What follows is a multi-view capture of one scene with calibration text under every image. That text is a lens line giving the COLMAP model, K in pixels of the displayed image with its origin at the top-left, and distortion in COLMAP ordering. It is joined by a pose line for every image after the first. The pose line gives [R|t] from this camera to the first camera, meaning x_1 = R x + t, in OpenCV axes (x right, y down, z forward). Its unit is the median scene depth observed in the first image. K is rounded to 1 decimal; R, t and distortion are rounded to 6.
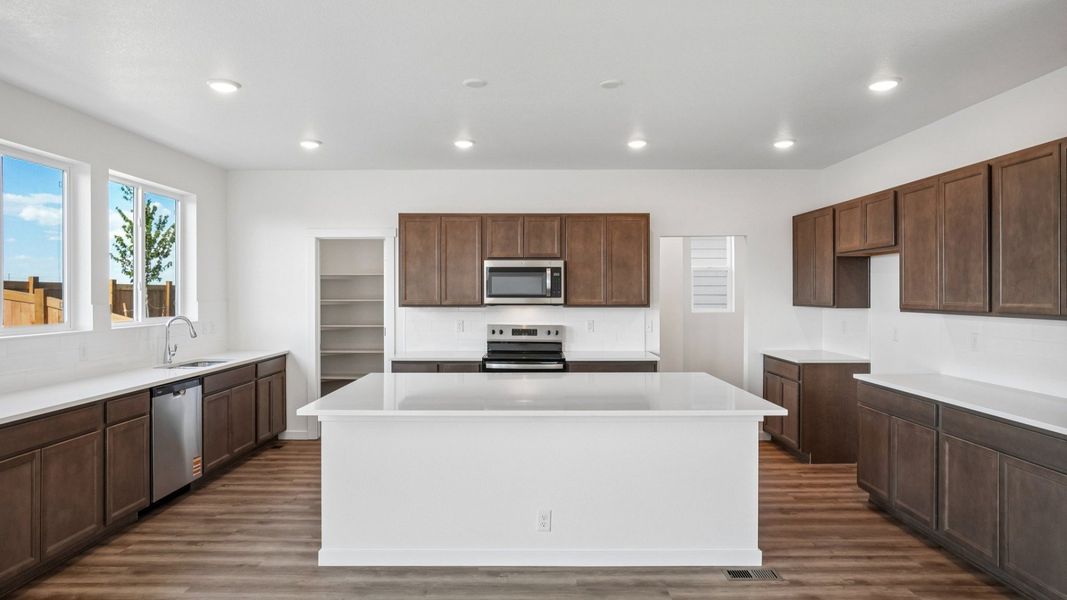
lens RADIAL K [[637.3, 0, 533.5], [0, 637.3, 300.0], [0, 0, 1]] dist [0.002178, 0.000249]
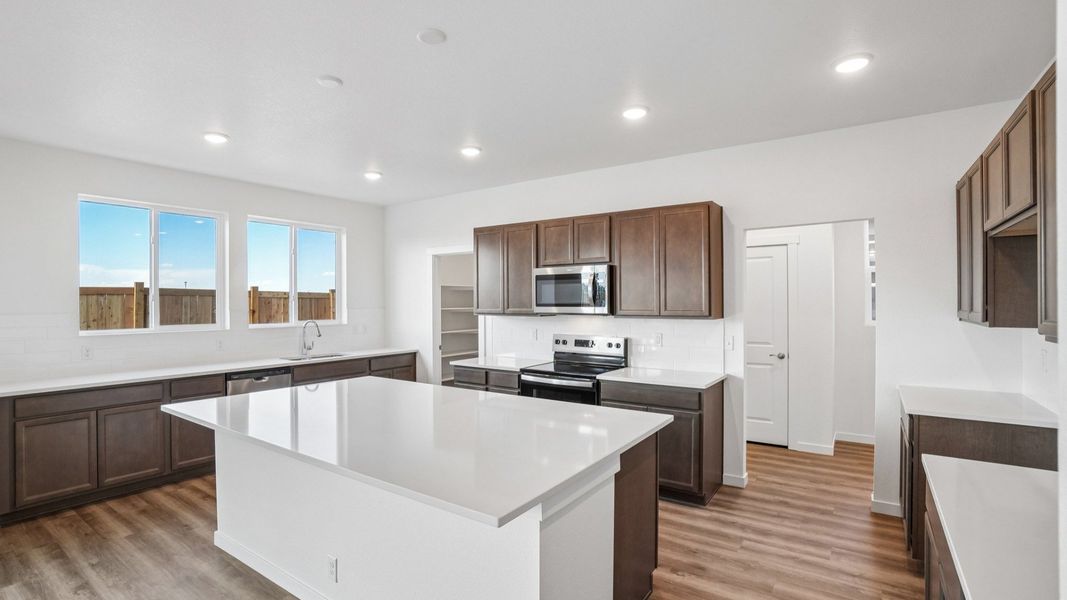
lens RADIAL K [[501.7, 0, 533.3], [0, 501.7, 307.6], [0, 0, 1]] dist [-0.031301, 0.000252]
pose [[0.812210, 0.003985, -0.583351, 0.368272], [-0.004829, 0.999988, 0.000107, -0.002280], [0.583345, 0.002731, 0.812220, 0.368804]]
